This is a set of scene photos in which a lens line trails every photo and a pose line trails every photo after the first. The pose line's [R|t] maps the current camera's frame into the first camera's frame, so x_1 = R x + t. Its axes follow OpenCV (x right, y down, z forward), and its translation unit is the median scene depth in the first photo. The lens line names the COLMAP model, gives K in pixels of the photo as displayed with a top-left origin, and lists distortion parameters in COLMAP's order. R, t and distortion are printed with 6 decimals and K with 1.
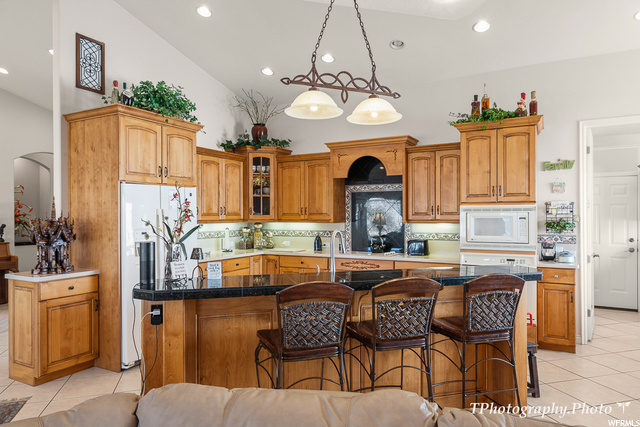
lens RADIAL K [[419.2, 0, 323.1], [0, 419.2, 214.3], [0, 0, 1]] dist [0.006684, 0.002683]
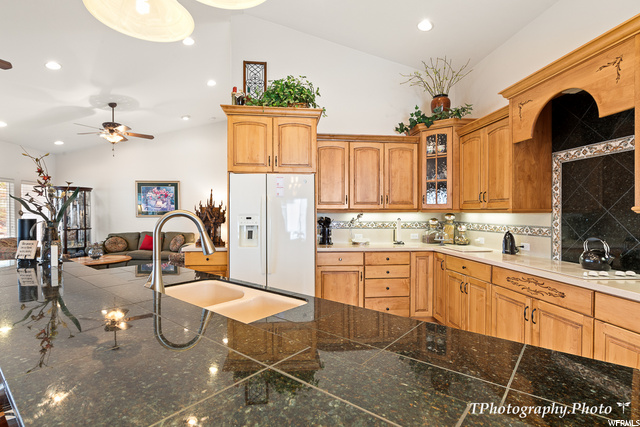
lens RADIAL K [[318.3, 0, 320.0], [0, 318.3, 213.3], [0, 0, 1]] dist [0.010367, 0.000307]
pose [[0.571892, 0.005654, -0.820309, 0.311834], [-0.003212, 0.999984, 0.004653, 0.023876], [0.820323, -0.000026, 0.571901, 0.575747]]
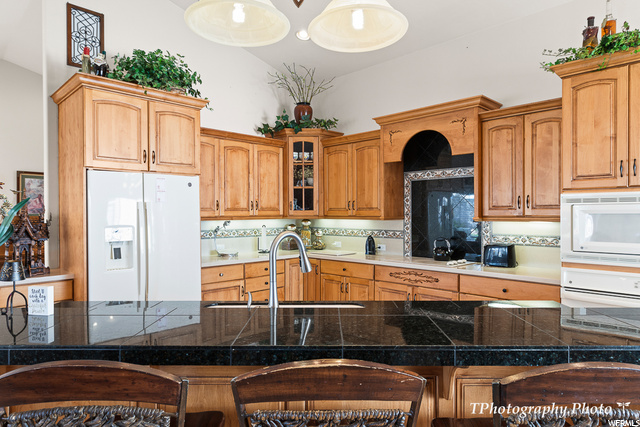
lens RADIAL K [[398.1, 0, 321.3], [0, 398.1, 215.0], [0, 0, 1]] dist [0.003176, 0.003675]
pose [[0.959388, 0.001824, -0.282084, 0.146266], [0.000500, 0.999967, 0.008169, 0.005976], [0.282089, -0.007979, 0.959355, 0.311191]]
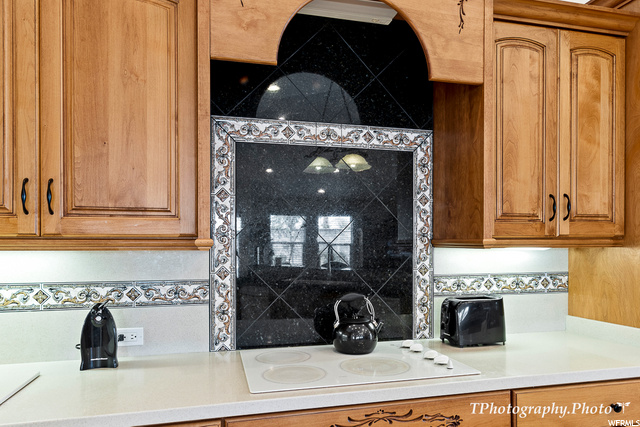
lens RADIAL K [[442.6, 0, 324.9], [0, 442.6, 242.4], [0, 0, 1]] dist [0.009719, 0.002281]
pose [[0.734608, 0.003838, 0.678481, -0.115054], [-0.000383, 0.999986, -0.005242, 0.021237], [-0.678492, 0.003592, 0.734599, 0.939317]]
